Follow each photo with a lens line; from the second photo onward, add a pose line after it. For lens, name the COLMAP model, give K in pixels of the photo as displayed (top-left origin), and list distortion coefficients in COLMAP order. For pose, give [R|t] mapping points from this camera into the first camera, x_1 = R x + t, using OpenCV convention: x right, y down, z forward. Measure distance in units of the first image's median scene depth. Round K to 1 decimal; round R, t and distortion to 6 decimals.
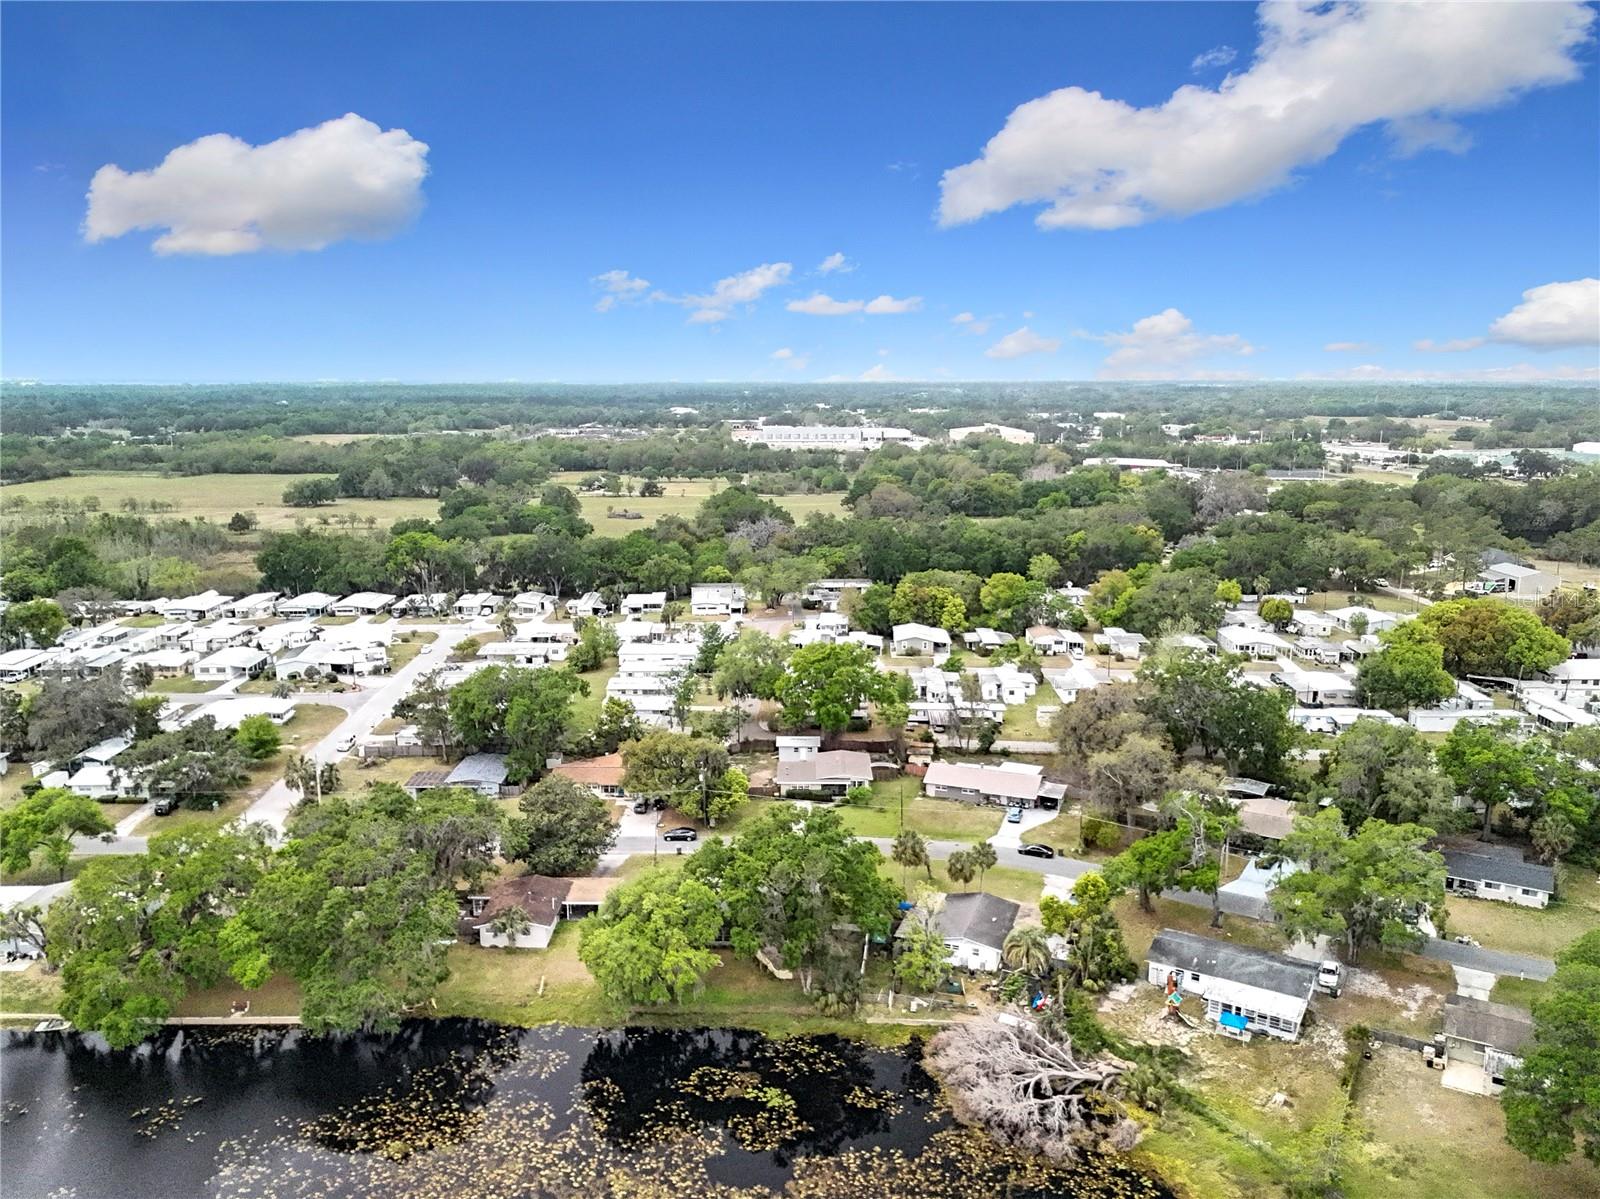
lens RADIAL K [[1168.3, 0, 800.0], [0, 1168.3, 599.5], [0, 0, 1]] dist [0.114677, -0.147902]
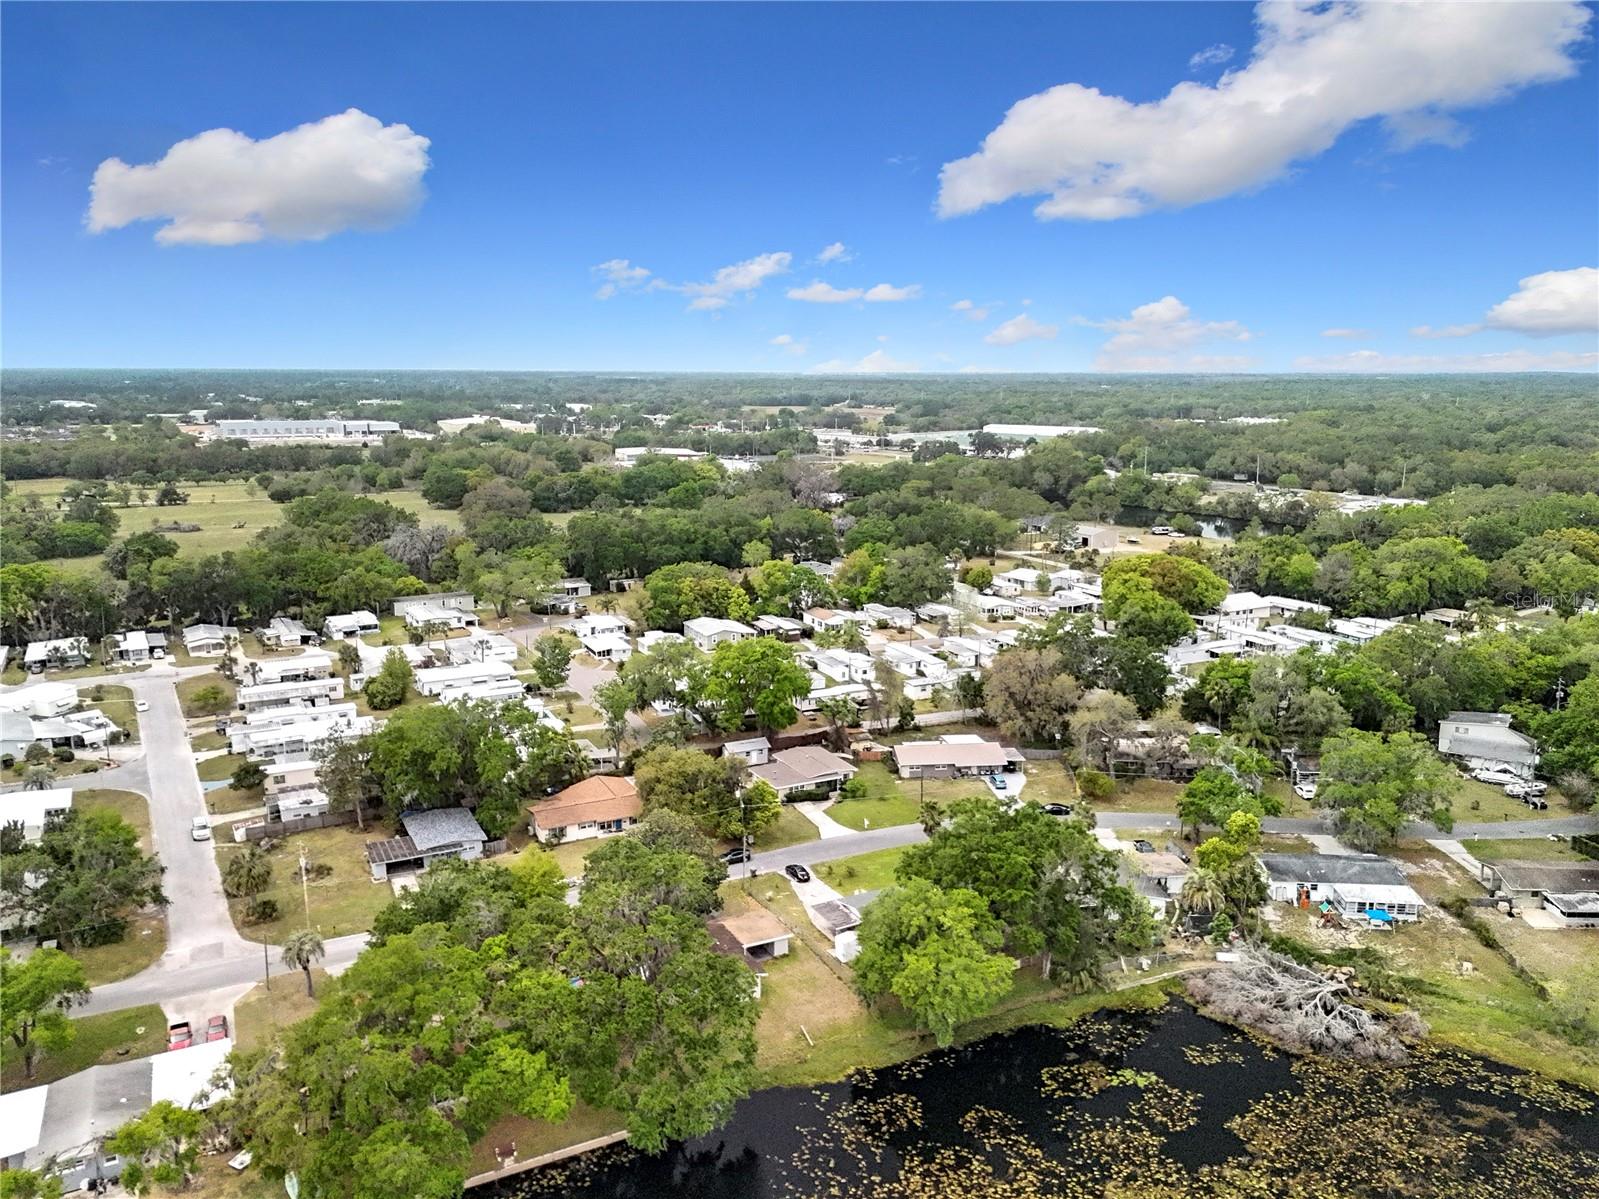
lens RADIAL K [[1147.7, 0, 790.3], [0, 1147.7, 603.9], [0, 0, 1]] dist [0.078918, -0.076473]
pose [[0.892811, -0.088724, 0.441606, -0.374528], [0.082298, 0.996037, 0.033732, -0.024887], [-0.442849, 0.006226, 0.896575, 0.122830]]
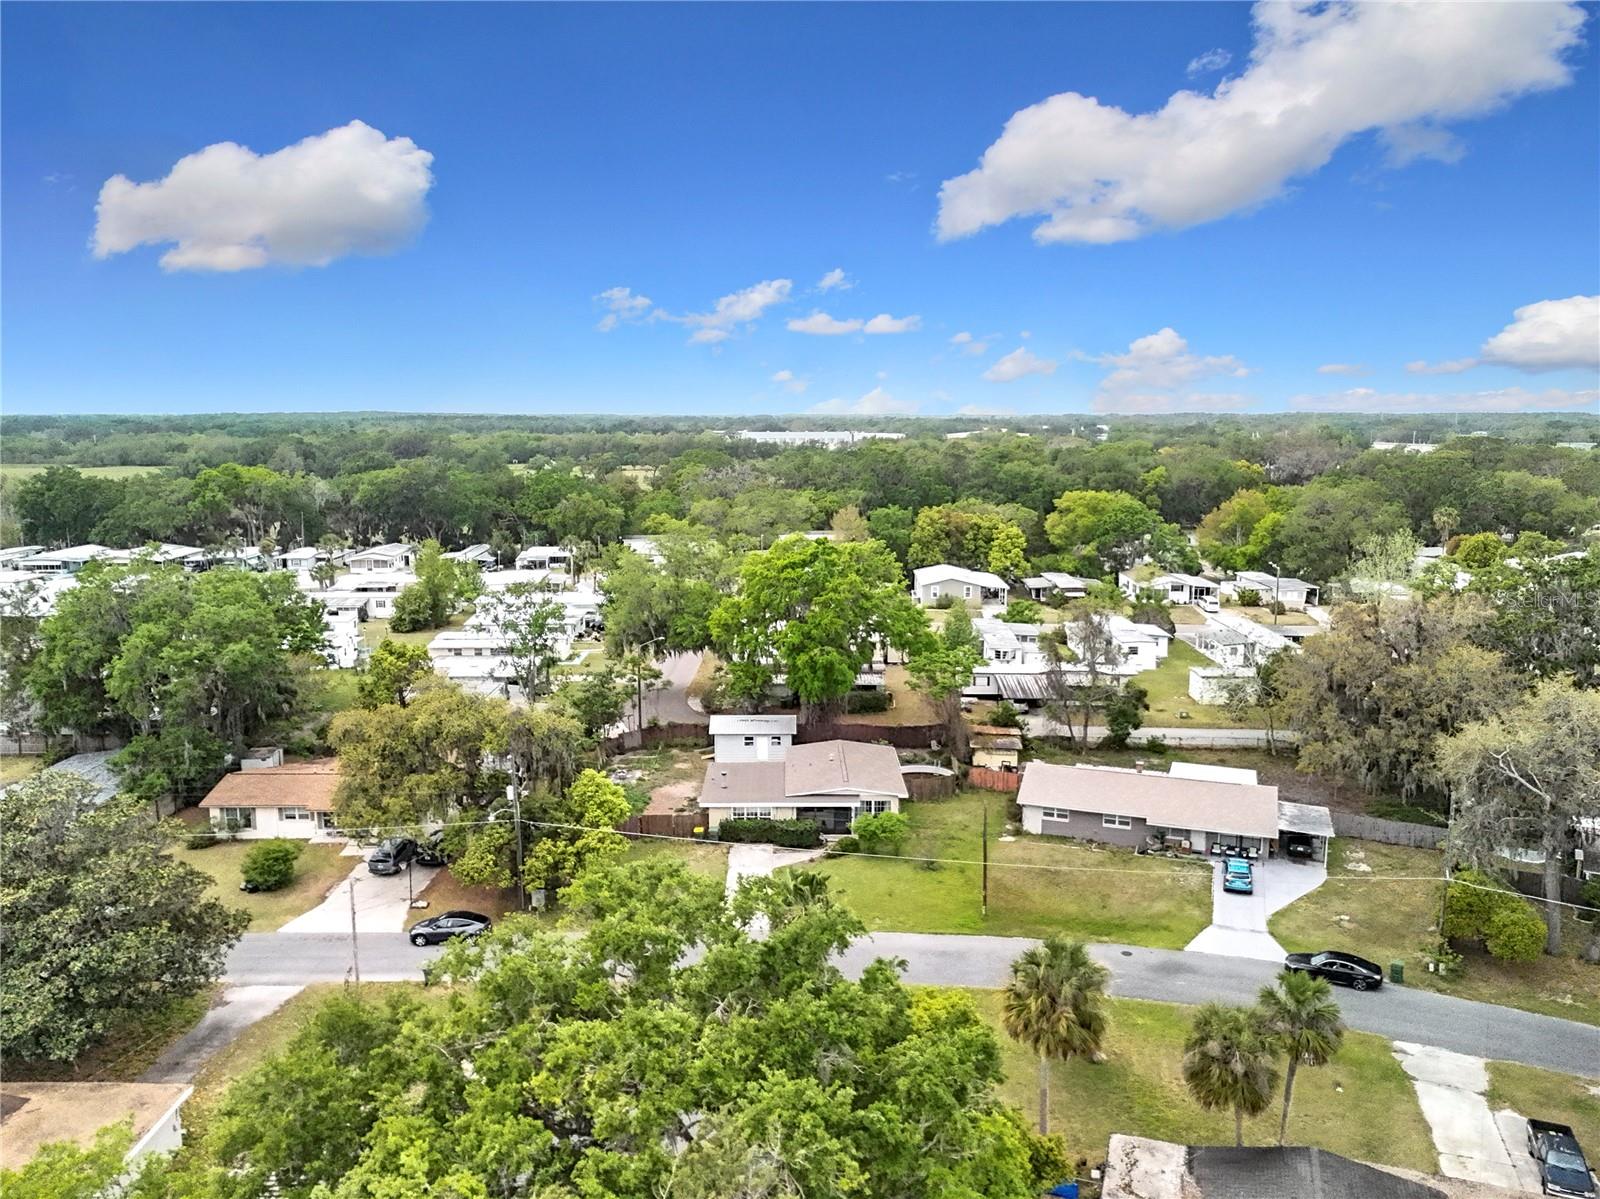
lens RADIAL K [[1189.5, 0, 796.1], [0, 1189.5, 605.6], [0, 0, 1]] dist [0.045449, -0.056376]
pose [[0.999977, -0.001809, 0.006593, 0.013509], [0.001944, 0.999786, -0.020585, 0.078831], [-0.006554, 0.020597, 0.999766, 0.476263]]
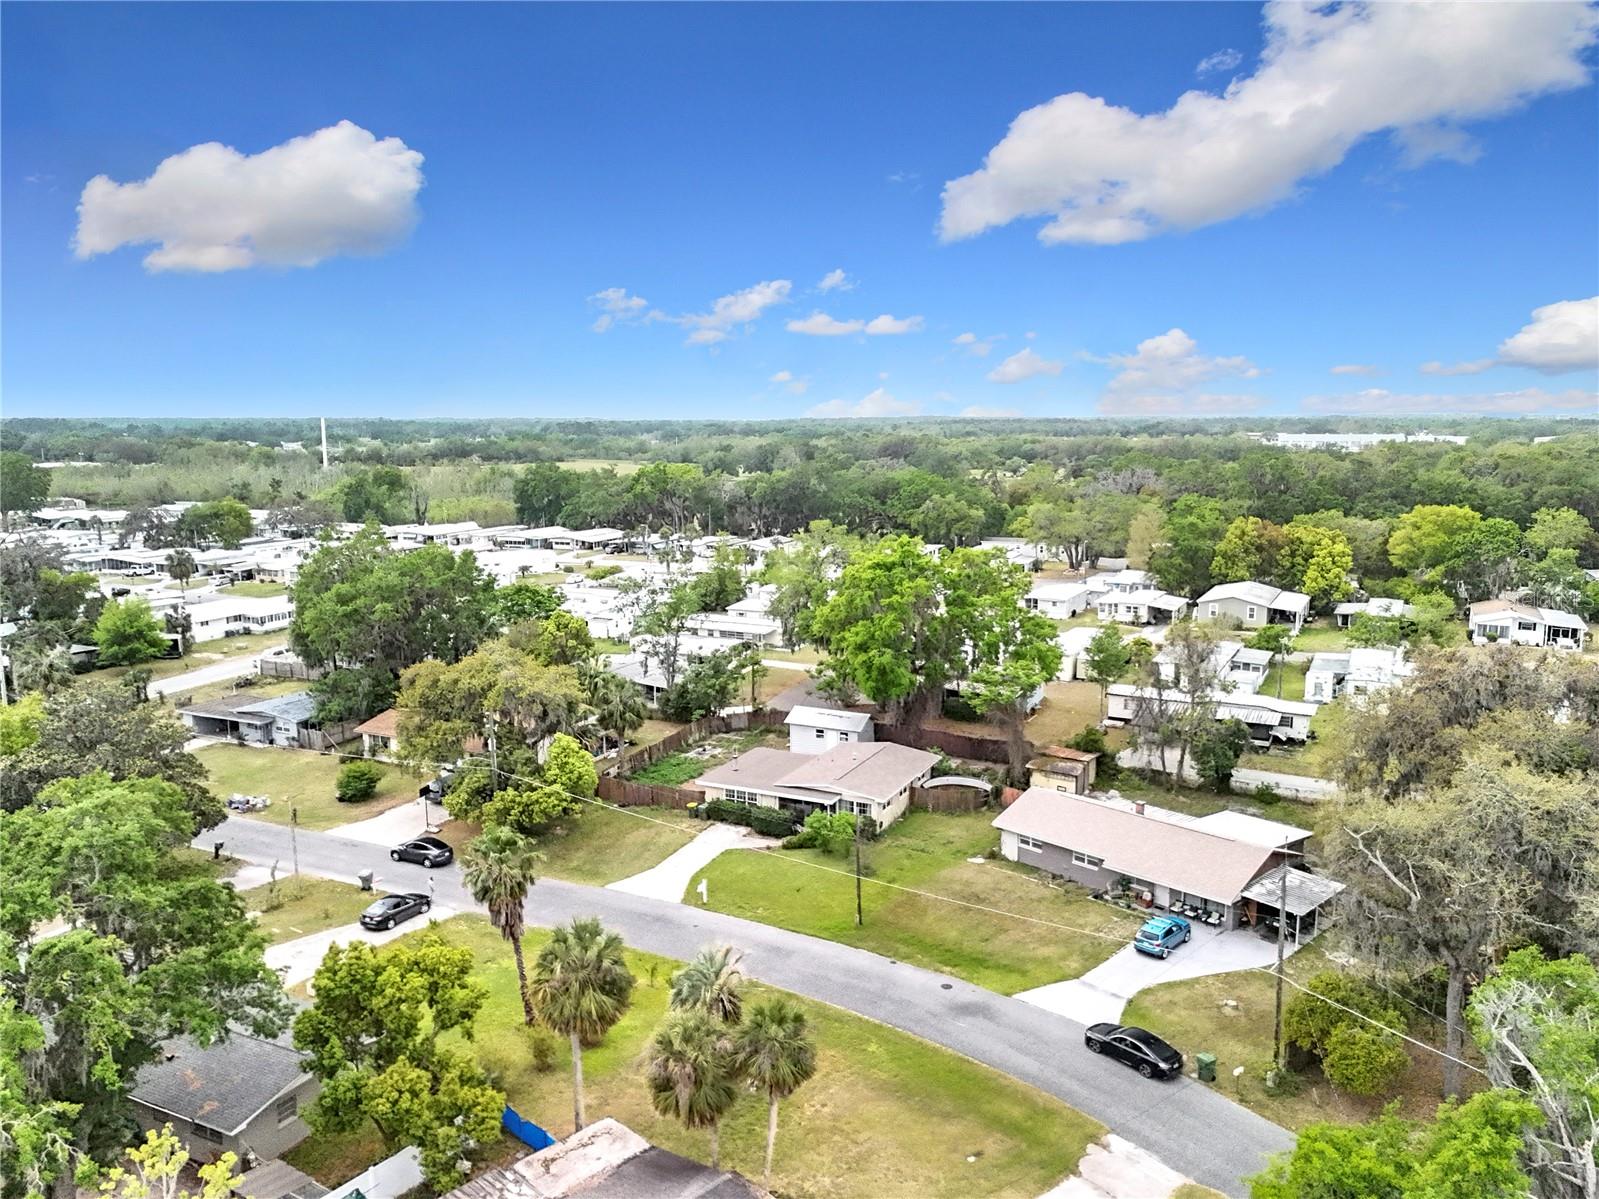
lens RADIAL K [[1188.8, 0, 795.6], [0, 1188.8, 605.5], [0, 0, 1]] dist [0.045449, -0.056376]
pose [[0.904861, 0.067130, -0.420382, 0.199723], [-0.077071, 0.997003, -0.006684, 0.074953], [0.418673, 0.038448, 0.907323, 0.509083]]
